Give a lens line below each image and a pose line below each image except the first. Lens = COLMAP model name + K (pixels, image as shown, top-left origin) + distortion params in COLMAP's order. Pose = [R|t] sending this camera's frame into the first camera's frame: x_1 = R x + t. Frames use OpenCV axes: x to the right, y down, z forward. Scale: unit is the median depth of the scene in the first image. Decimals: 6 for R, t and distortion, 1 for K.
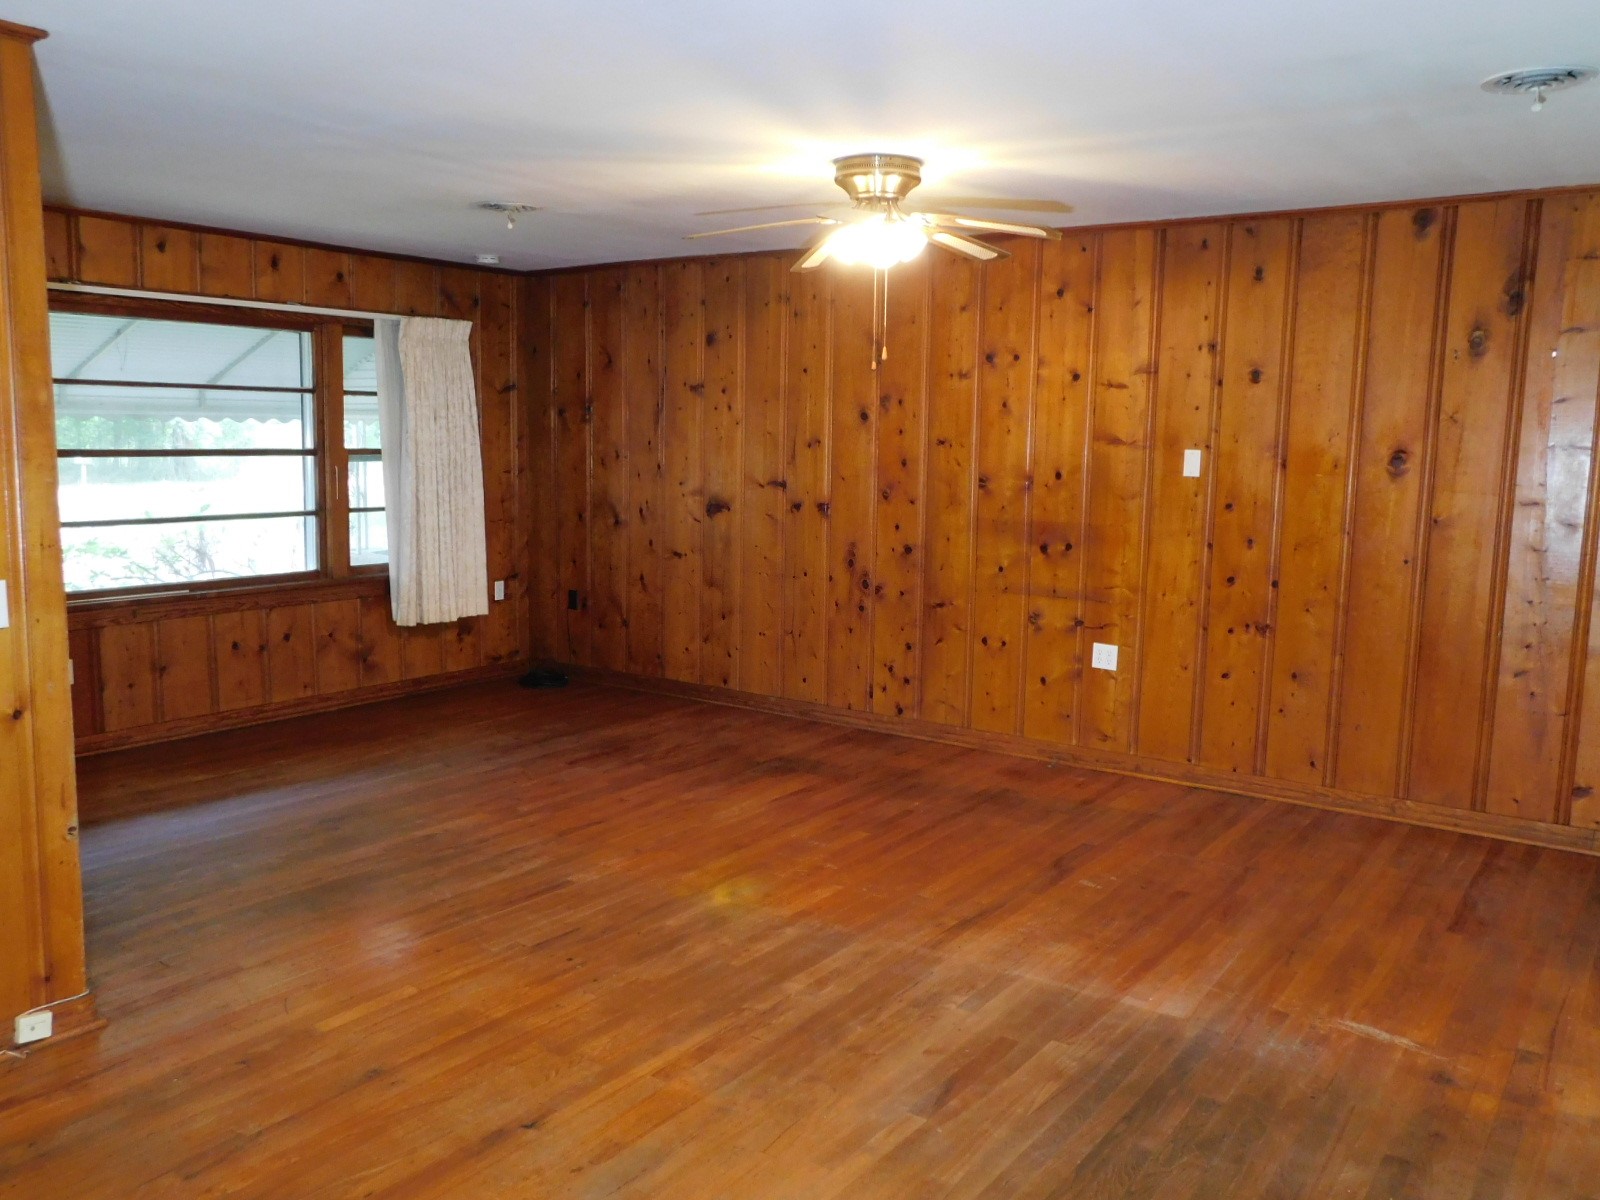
lens RADIAL K [[1290.3, 0, 794.3], [0, 1290.3, 607.0], [0, 0, 1]] dist [0.003687, -0.004038]
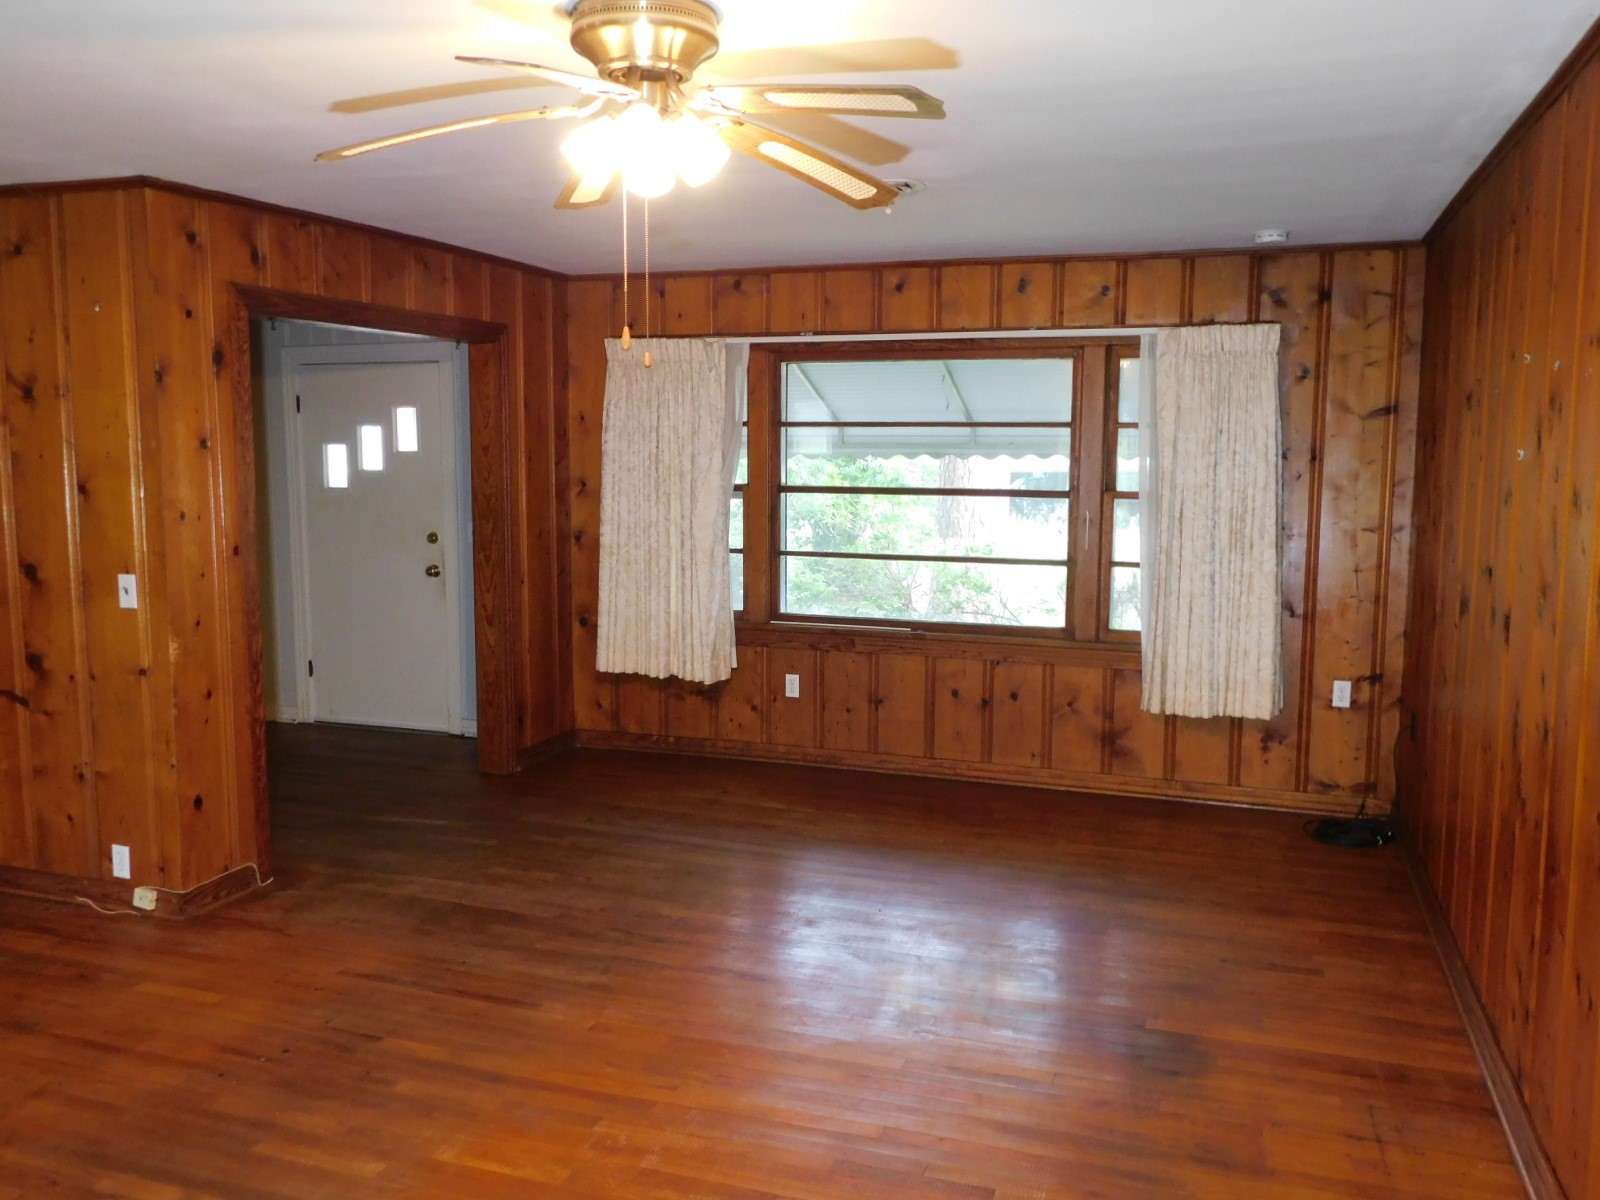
lens RADIAL K [[1290.3, 0, 796.5], [0, 1290.3, 583.6], [0, 0, 1]] dist [0.003687, -0.004038]
pose [[0.288172, 0.083654, -0.953918, 0.452955], [-0.136454, 0.989598, 0.045561, -0.081300], [0.947806, 0.117037, 0.296590, 0.624225]]
